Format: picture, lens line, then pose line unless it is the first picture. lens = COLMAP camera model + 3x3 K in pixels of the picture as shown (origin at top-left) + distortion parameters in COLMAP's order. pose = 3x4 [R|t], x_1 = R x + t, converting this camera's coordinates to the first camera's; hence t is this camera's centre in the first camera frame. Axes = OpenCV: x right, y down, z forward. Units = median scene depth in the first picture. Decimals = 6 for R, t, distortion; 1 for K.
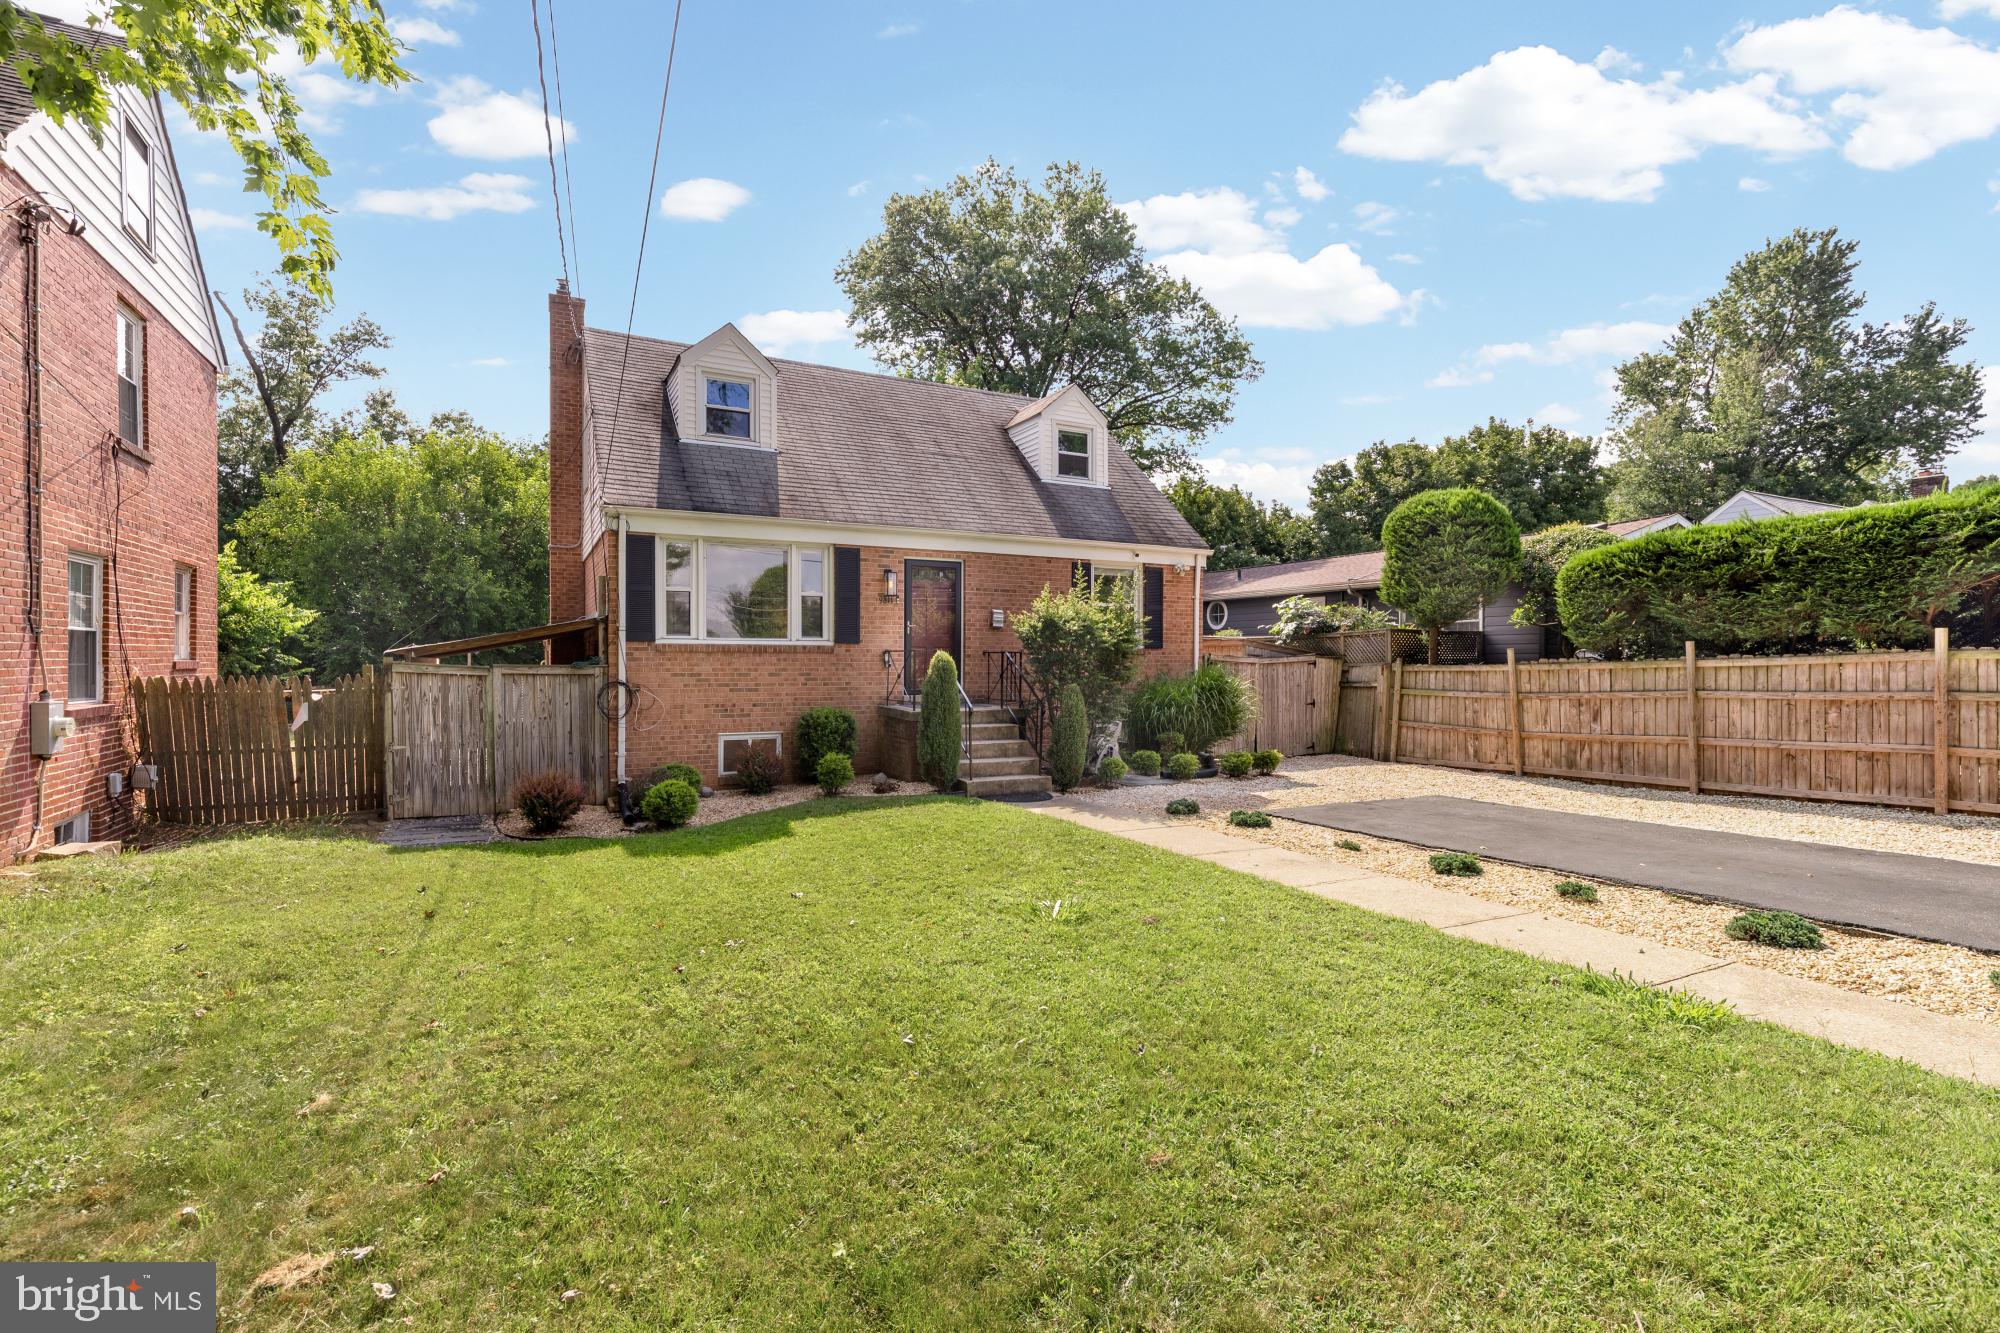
lens RADIAL K [[911.9, 0, 988.9], [0, 911.9, 657.7], [0, 0, 1]] dist [0.000432, -0.000243]
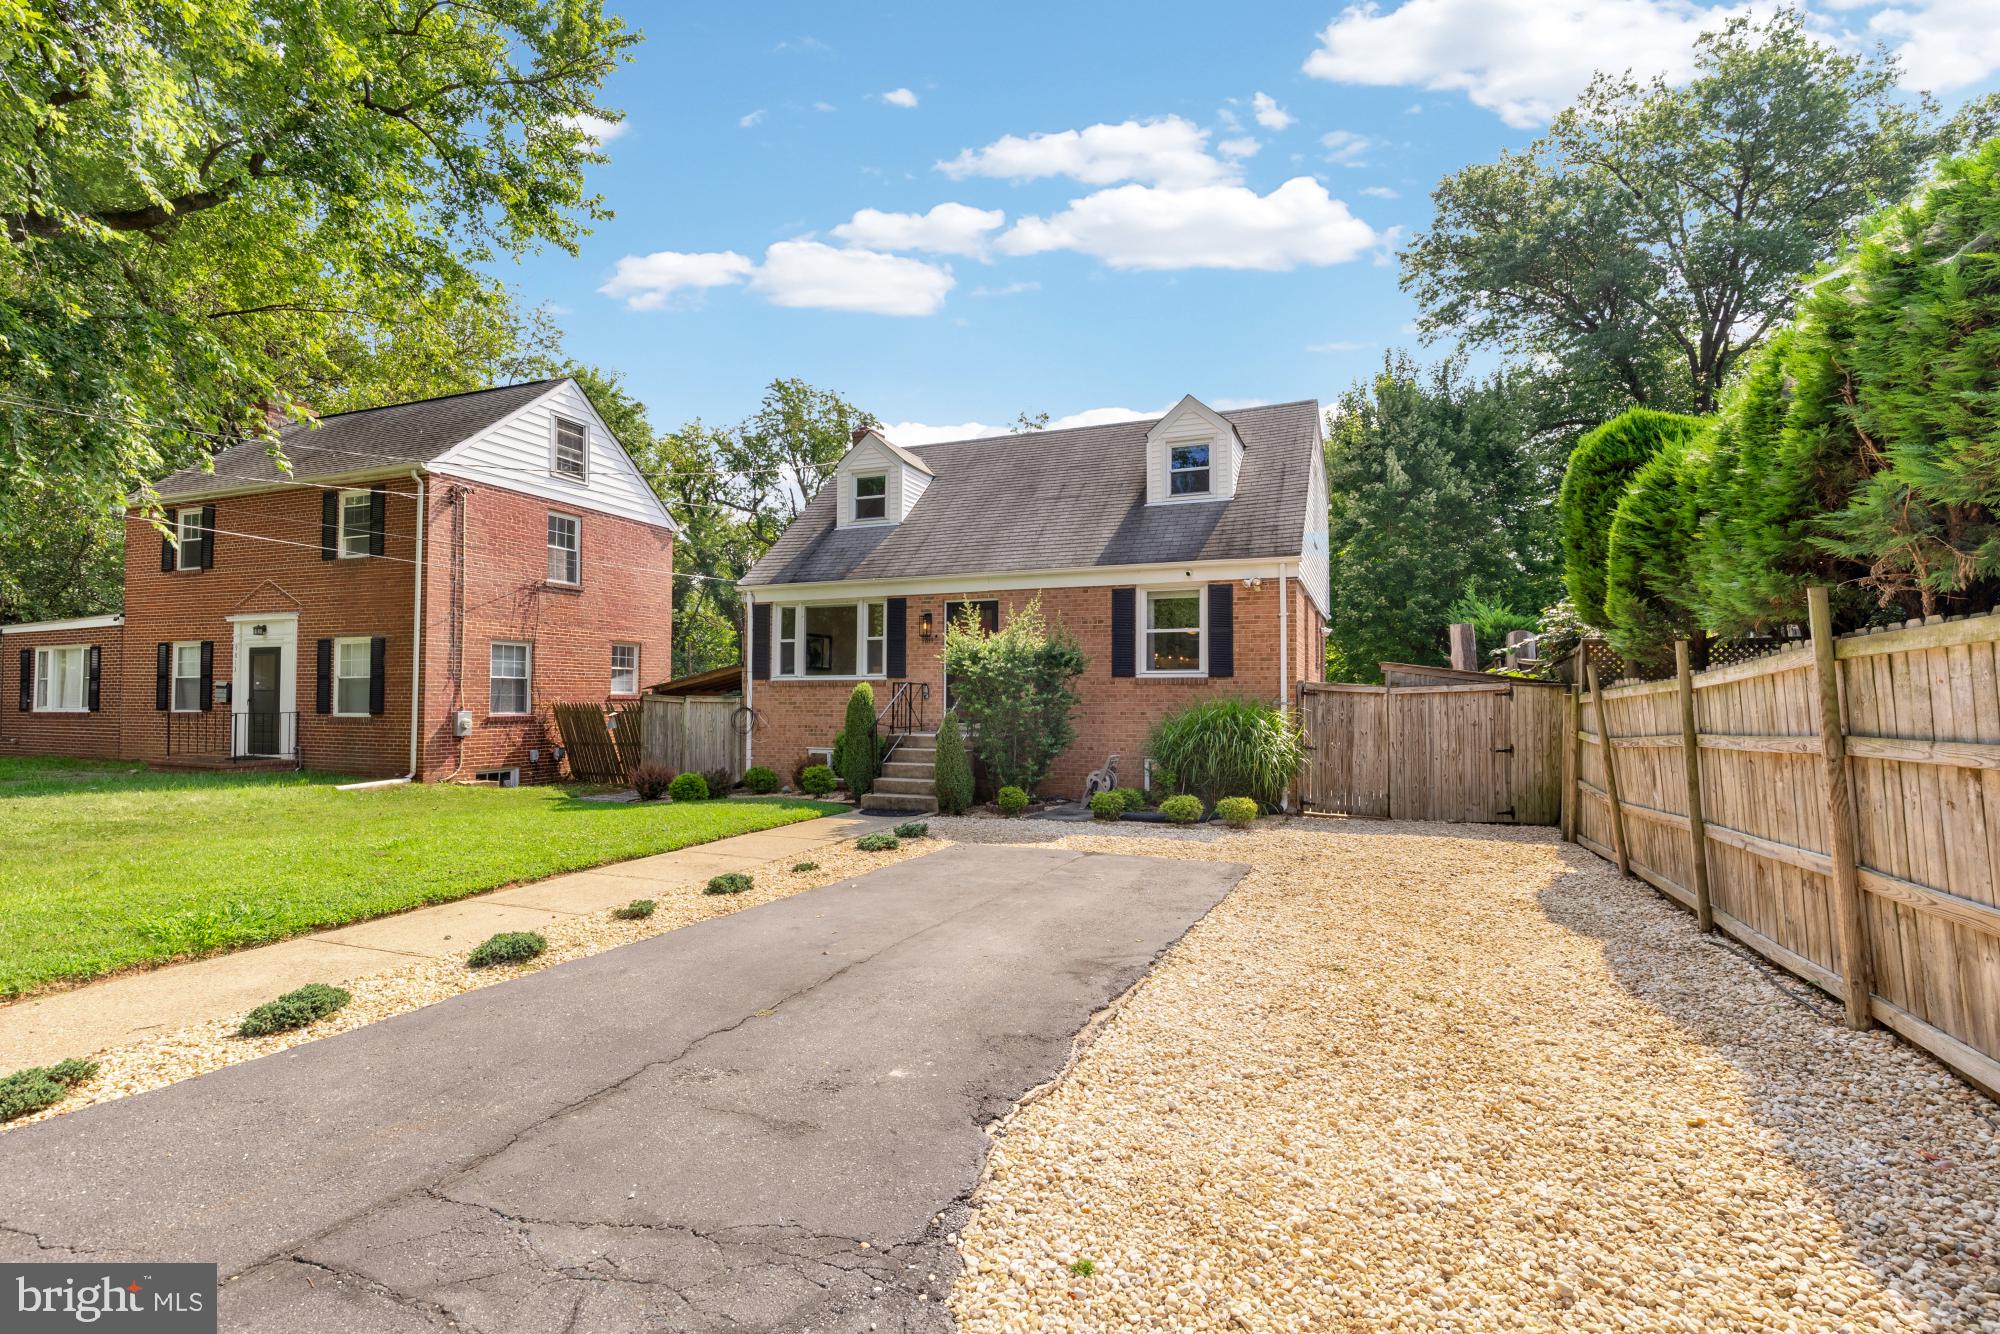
lens RADIAL K [[911.7, 0, 1074.1], [0, 911.7, 668.8], [0, 0, 1]] dist [0.001088, 0.000039]
pose [[0.666281, -0.028751, -0.745146, 0.894352], [0.001625, 0.999310, -0.037105, 0.017090], [0.745699, 0.023511, 0.665868, 0.377734]]
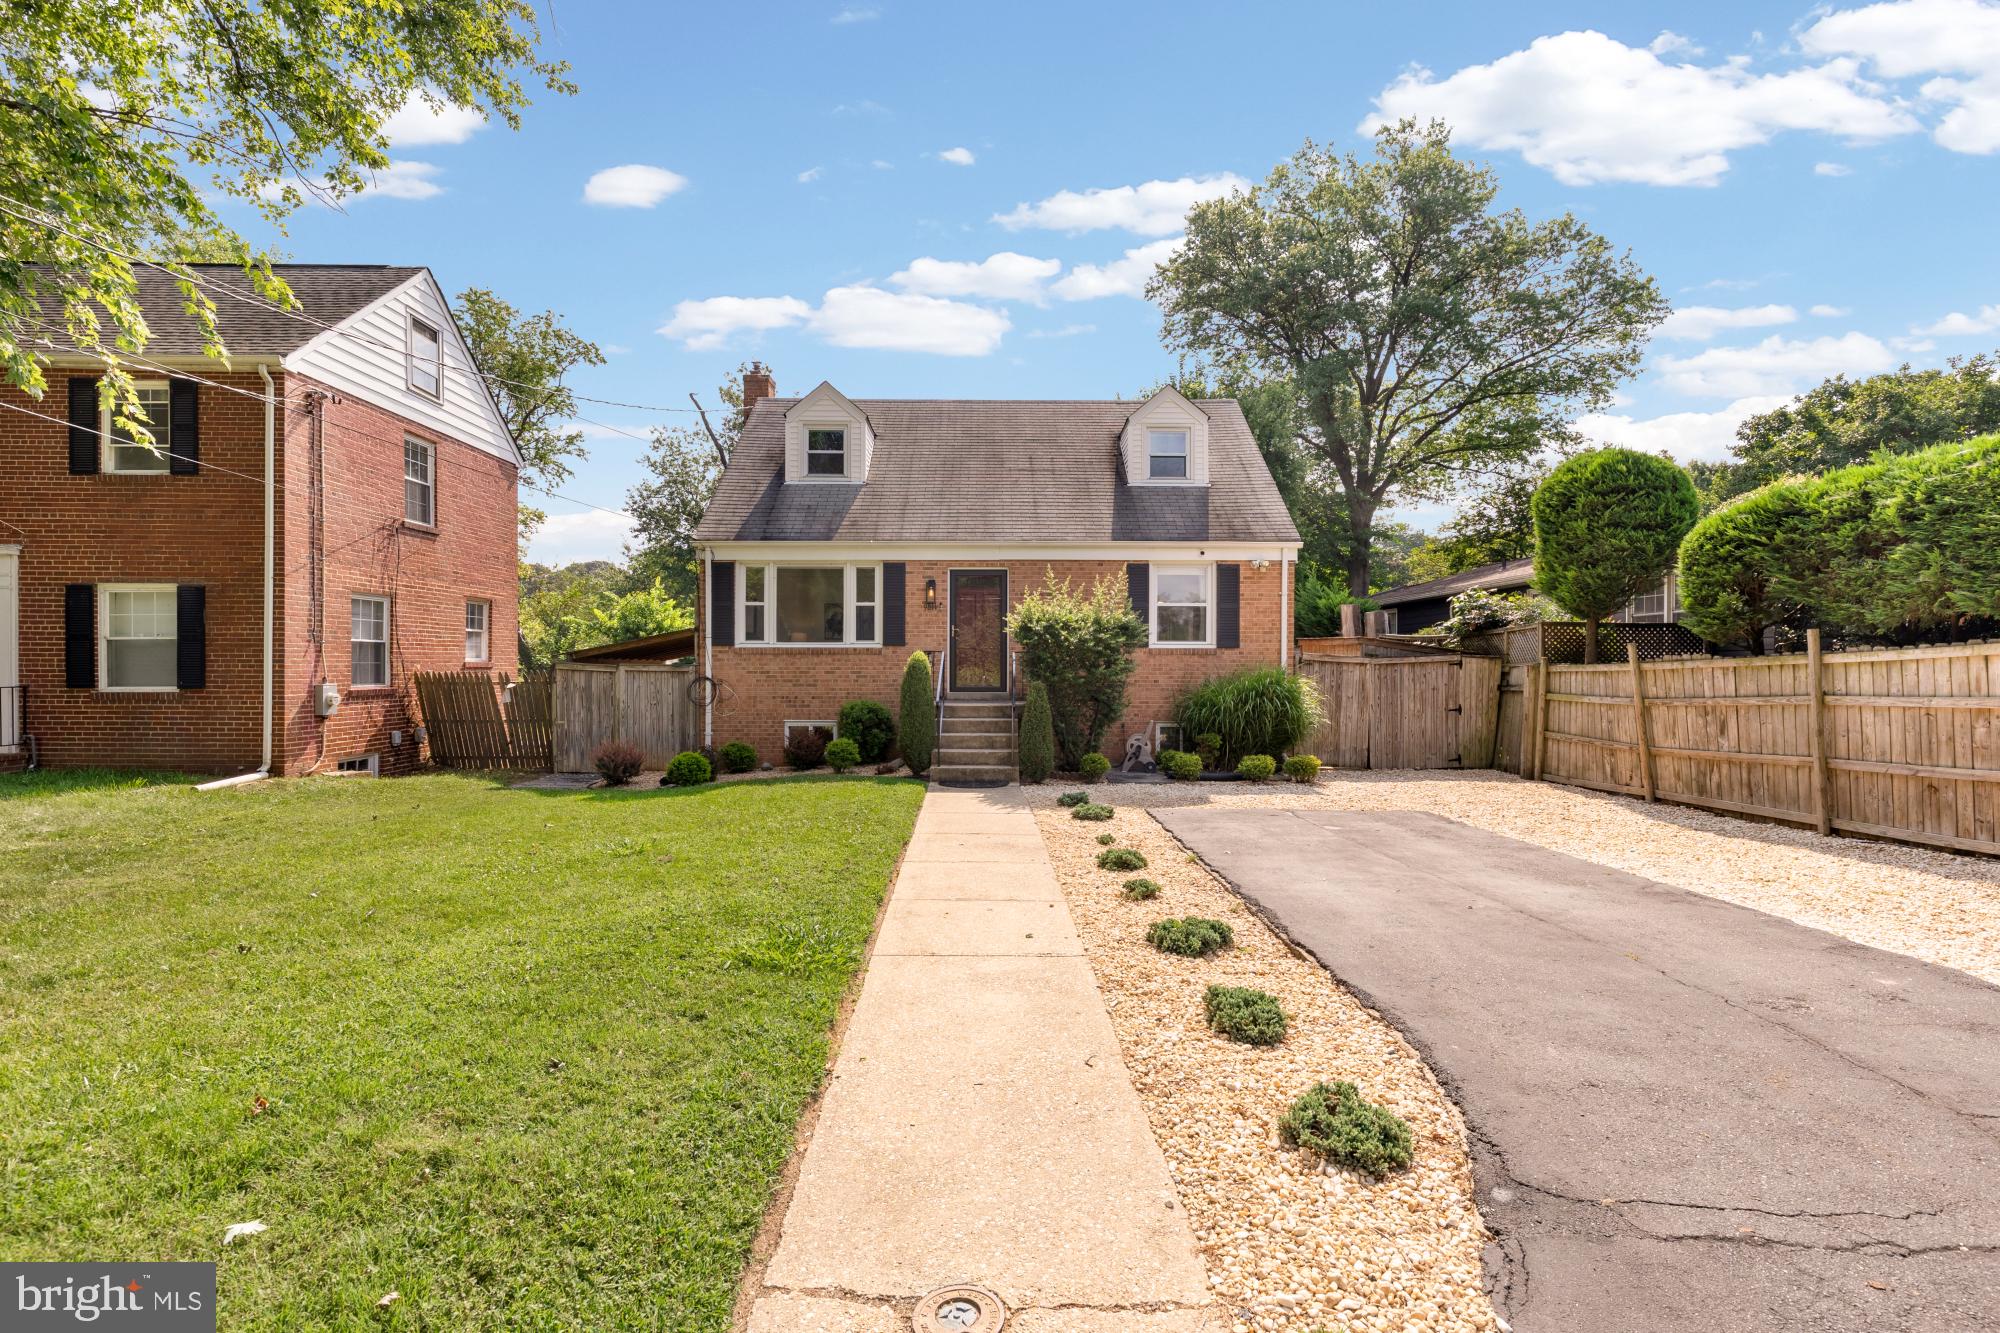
lens RADIAL K [[895.7, 0, 981.2], [0, 895.7, 666.4], [0, 0, 1]] dist [0.000563, -0.000037]
pose [[0.893640, -0.001546, -0.448782, 0.451700], [0.001916, 0.999998, 0.000370, 0.010046], [0.448781, -0.001191, 0.893641, 0.038683]]
